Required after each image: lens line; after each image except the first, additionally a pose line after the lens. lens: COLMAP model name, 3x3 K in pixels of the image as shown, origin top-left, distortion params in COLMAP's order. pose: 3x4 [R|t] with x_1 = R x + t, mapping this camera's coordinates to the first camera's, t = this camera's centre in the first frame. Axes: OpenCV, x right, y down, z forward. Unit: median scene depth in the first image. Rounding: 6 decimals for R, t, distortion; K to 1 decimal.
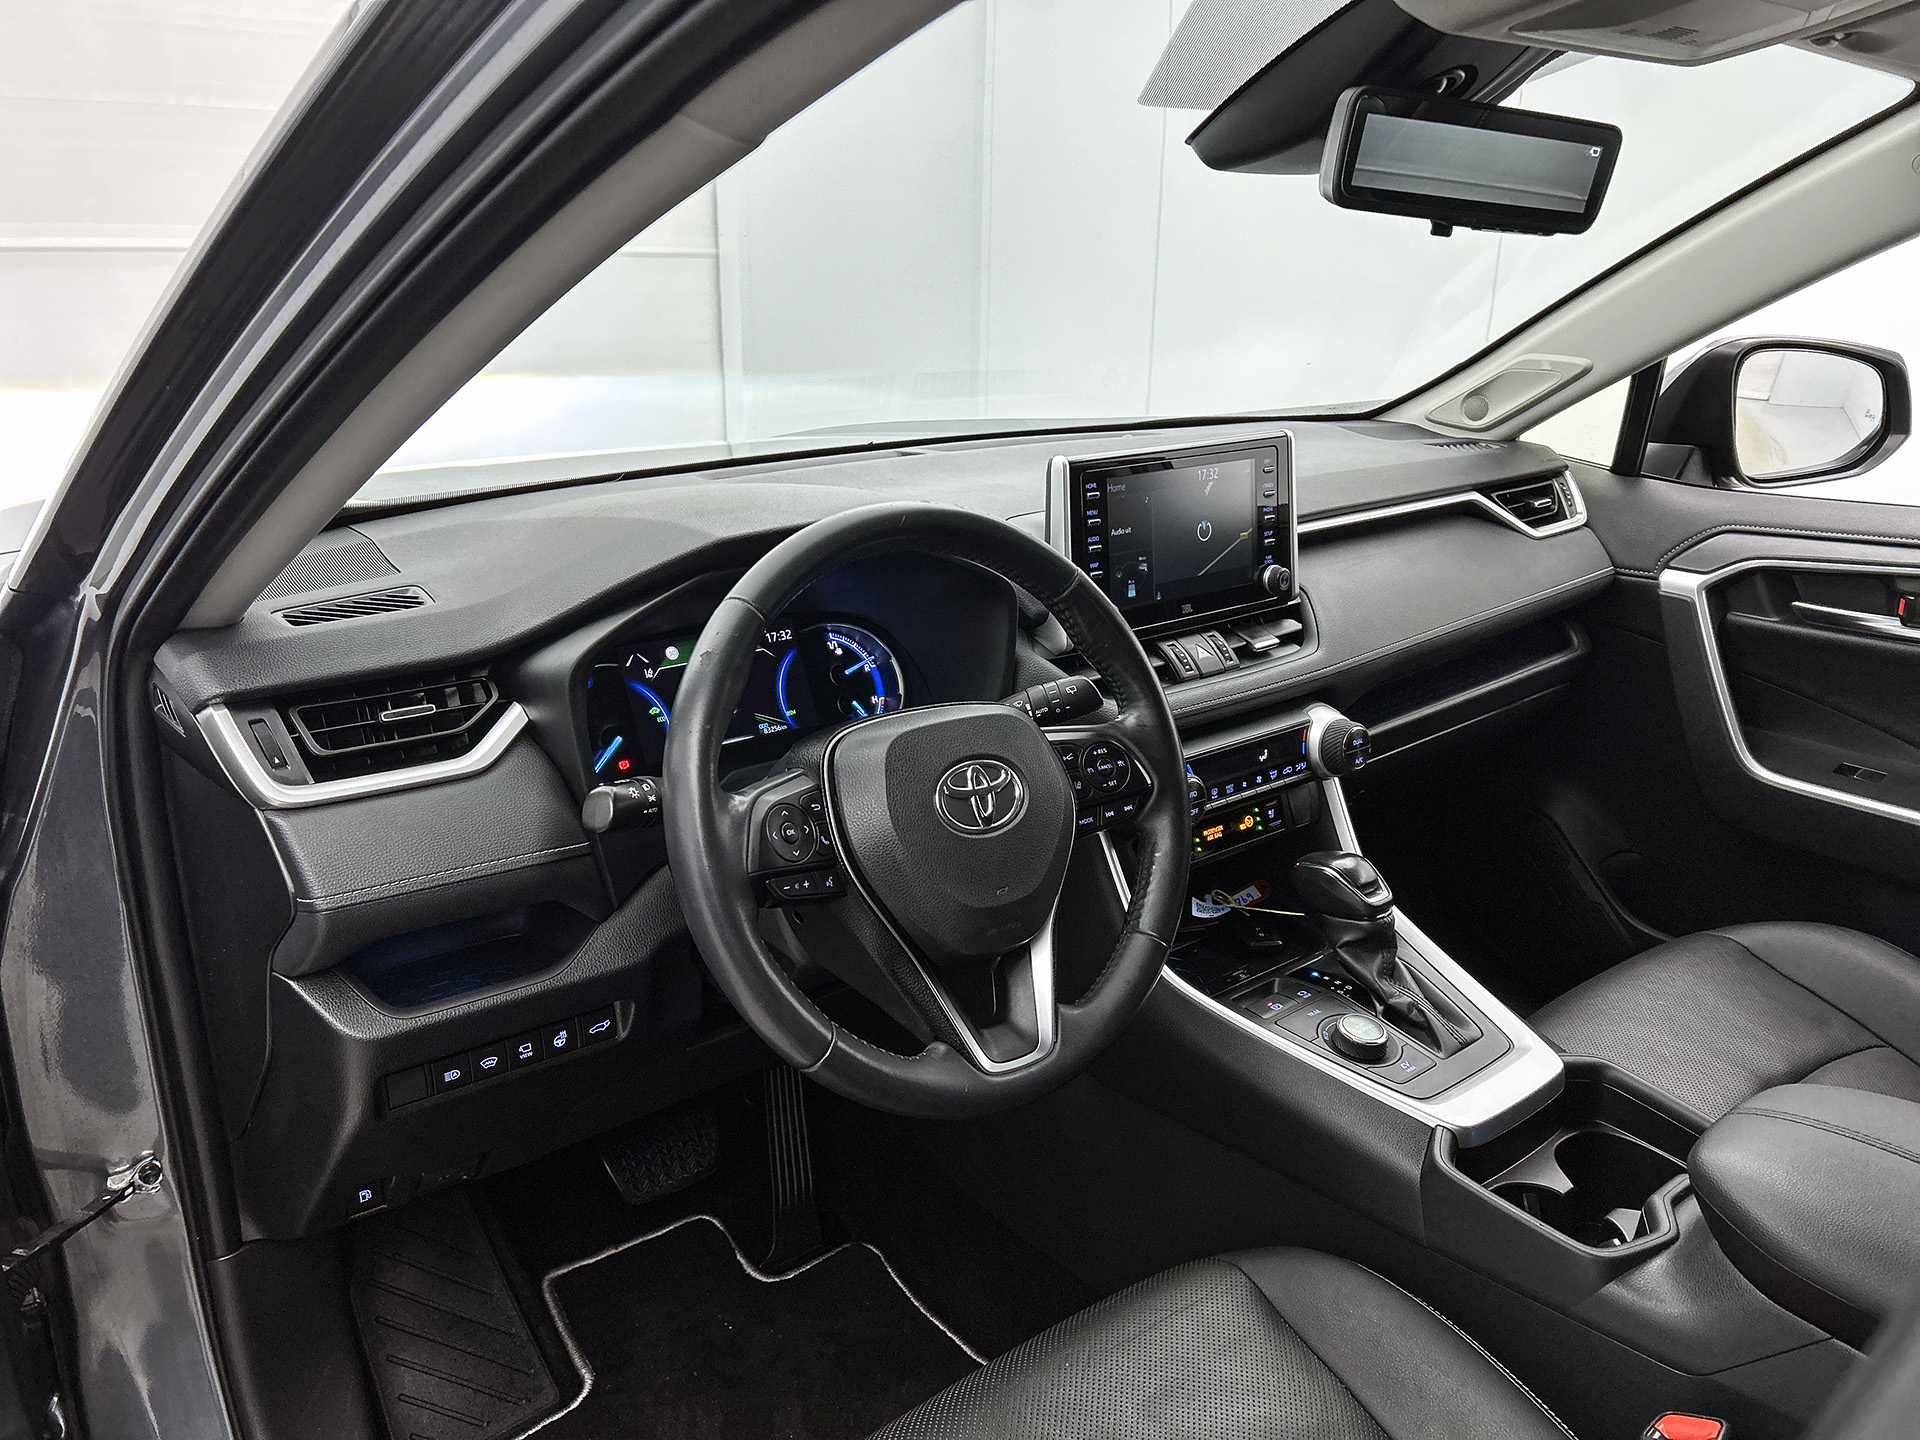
lens RADIAL K [[1443.0, 0, 975.6], [0, 1443.0, 722.3], [0, 0, 1]] dist [0.159966, -0.236009]
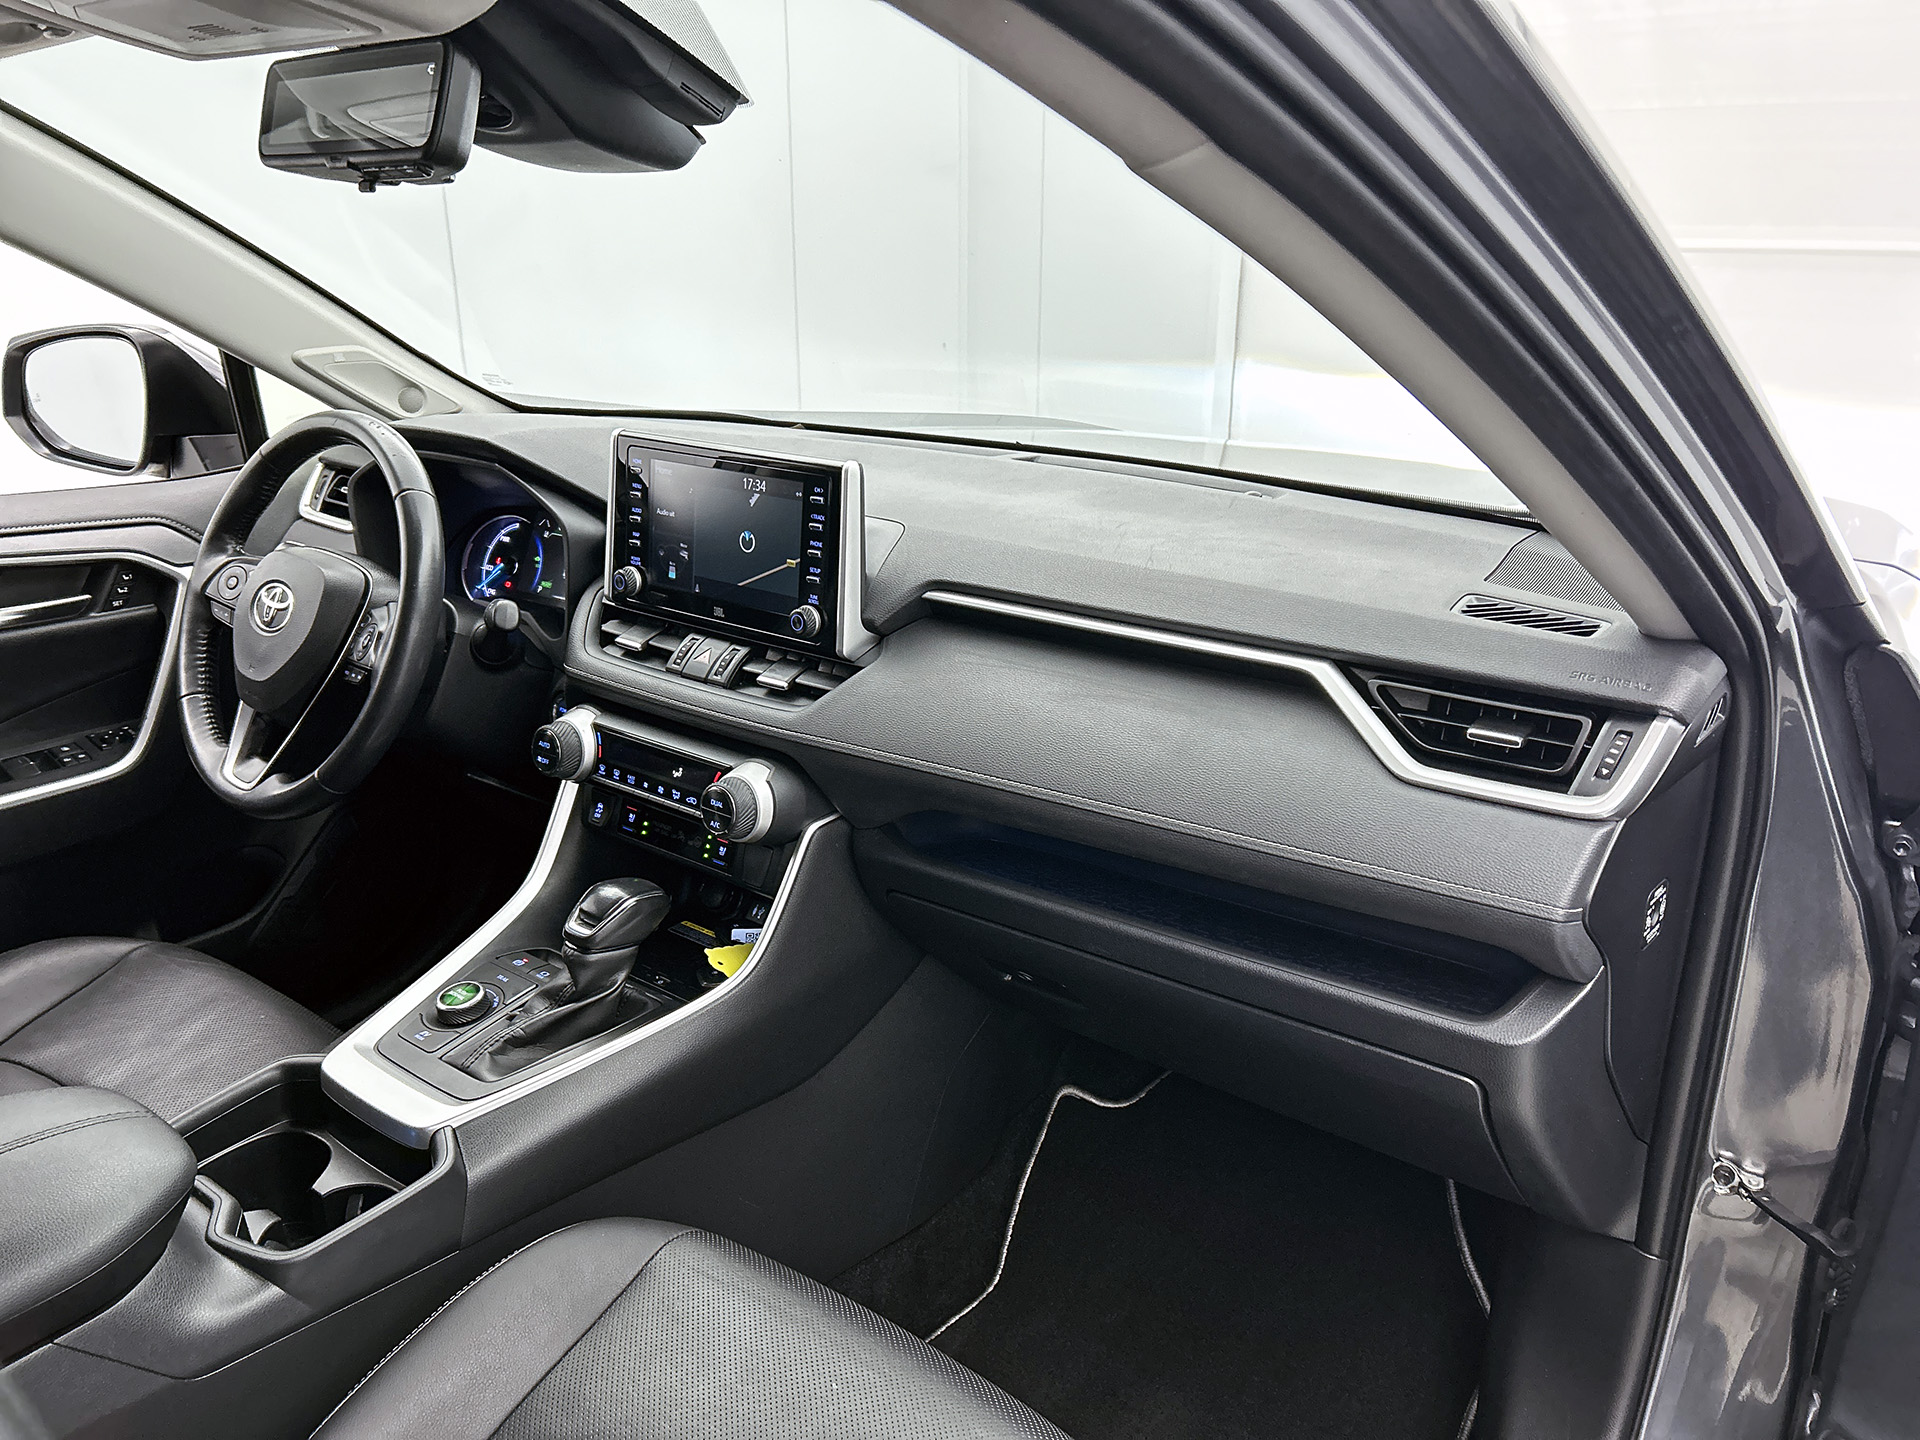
lens RADIAL K [[1443.0, 0, 975.6], [0, 1443.0, 722.3], [0, 0, 1]] dist [0.159966, -0.236009]
pose [[0.224148, 0.309334, -0.924159, 1.104802], [-0.314270, 0.920572, 0.231910, -0.288836], [0.922492, 0.238453, 0.303559, 0.864046]]
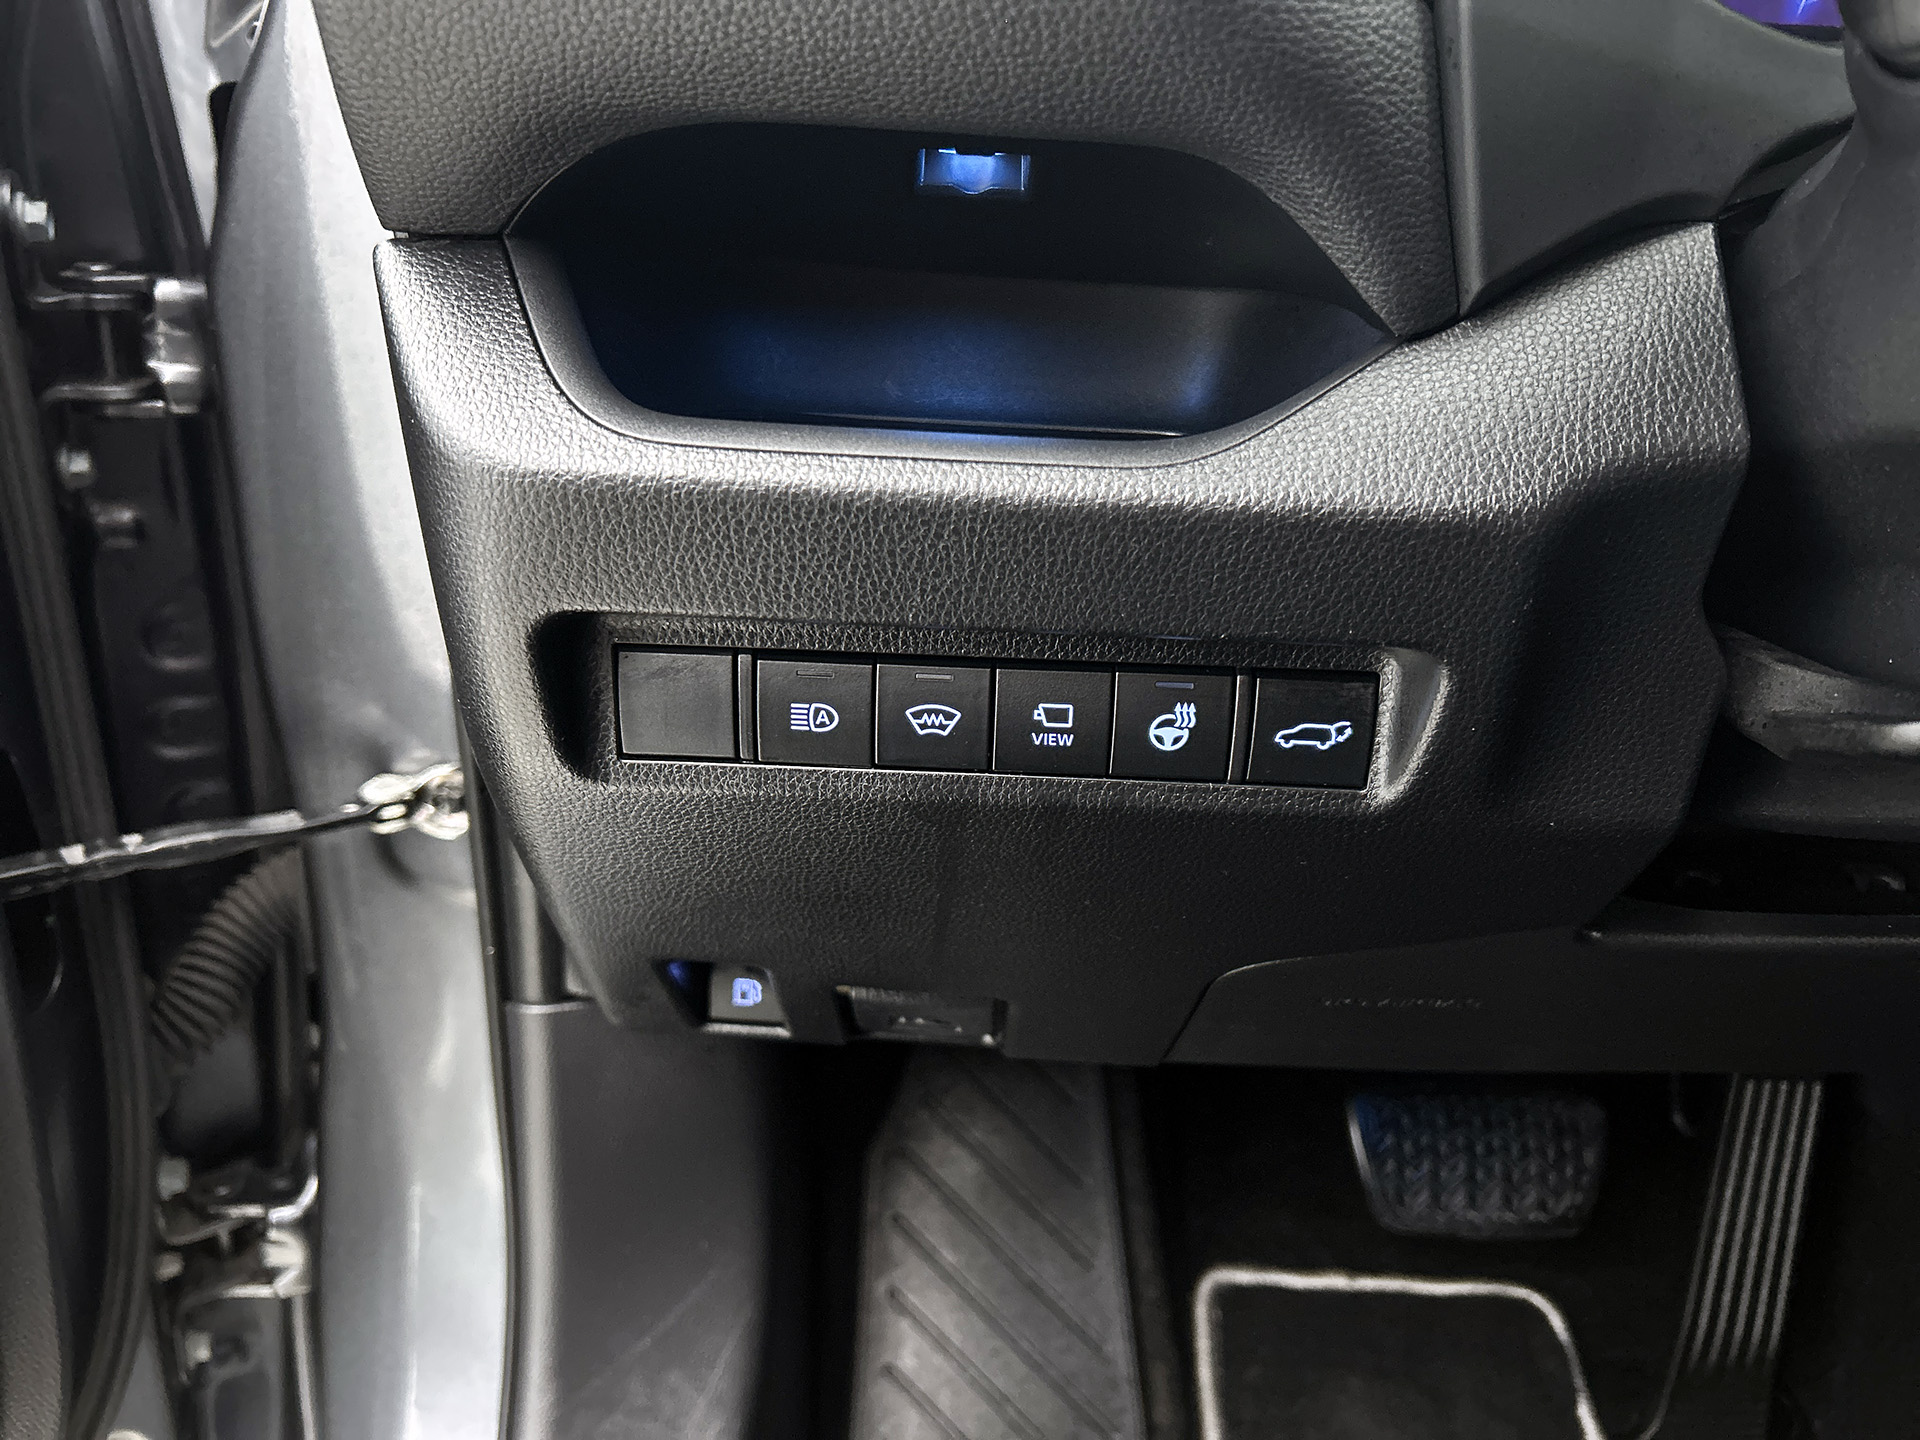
lens RADIAL K [[1473.0, 0, 990.0], [0, 1473.0, 728.9], [0, 0, 1]] dist [0.067783, -0.086331]
pose [[0.785259, 0.261869, -0.561063, -0.111331], [-0.222862, 0.964966, 0.138470, 0.140059], [0.577668, 0.016305, 0.816109, 0.561816]]
